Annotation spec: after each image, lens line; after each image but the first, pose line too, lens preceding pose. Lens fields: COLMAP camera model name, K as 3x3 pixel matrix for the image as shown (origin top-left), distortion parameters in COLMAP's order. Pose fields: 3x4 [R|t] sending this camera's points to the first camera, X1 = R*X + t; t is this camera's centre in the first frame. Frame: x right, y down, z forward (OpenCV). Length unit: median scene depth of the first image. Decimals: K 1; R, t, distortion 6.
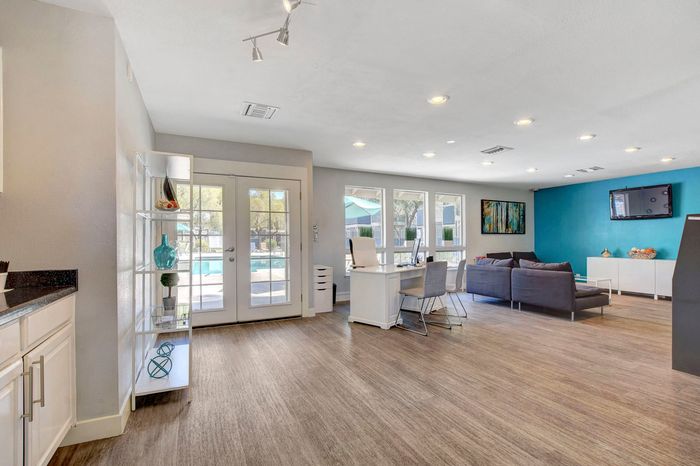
lens RADIAL K [[320.5, 0, 350.5], [0, 320.5, 237.0], [0, 0, 1]] dist [-0.022538, -0.000370]
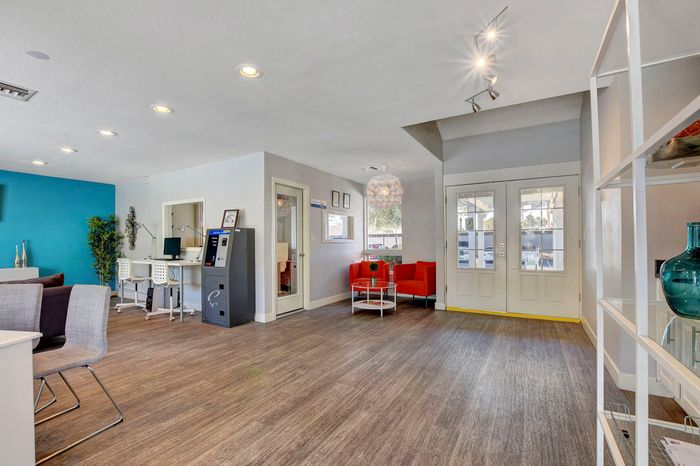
lens RADIAL K [[311.4, 0, 352.0], [0, 311.4, 241.9], [0, 0, 1]] dist [-0.018278, 0.000088]
pose [[-0.543682, 0.006181, 0.839269, -0.281095], [0.002627, 0.999981, -0.005663, 0.004064], [-0.839287, -0.000874, -0.543687, 0.639030]]
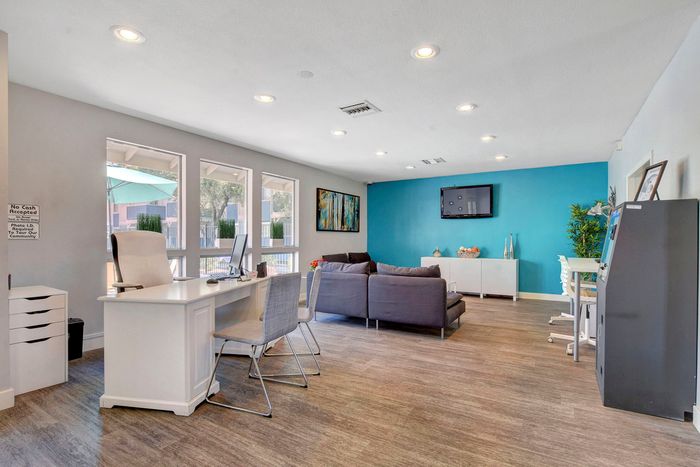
lens RADIAL K [[342.7, 0, 348.2], [0, 342.7, 237.4], [0, 0, 1]] dist [-0.033201, 0.001028]
pose [[0.850378, 0.006826, 0.526128, 0.034627], [-0.007615, 0.999971, -0.000666, 0.008840], [-0.526118, -0.003440, 0.850405, 0.307034]]
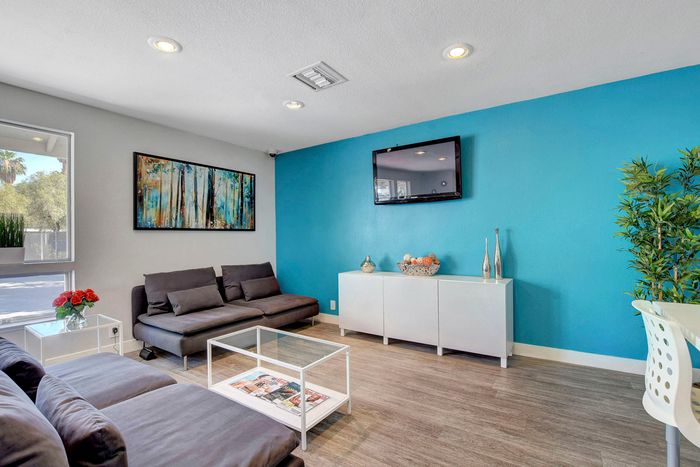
lens RADIAL K [[330.2, 0, 350.1], [0, 330.2, 235.7], [0, 0, 1]] dist [-0.019738, 0.000262]
pose [[0.868820, -0.007099, 0.495078, 0.598636], [0.008828, 0.999960, -0.001153, 0.001294], [-0.495050, 0.005372, 0.868848, 0.621391]]
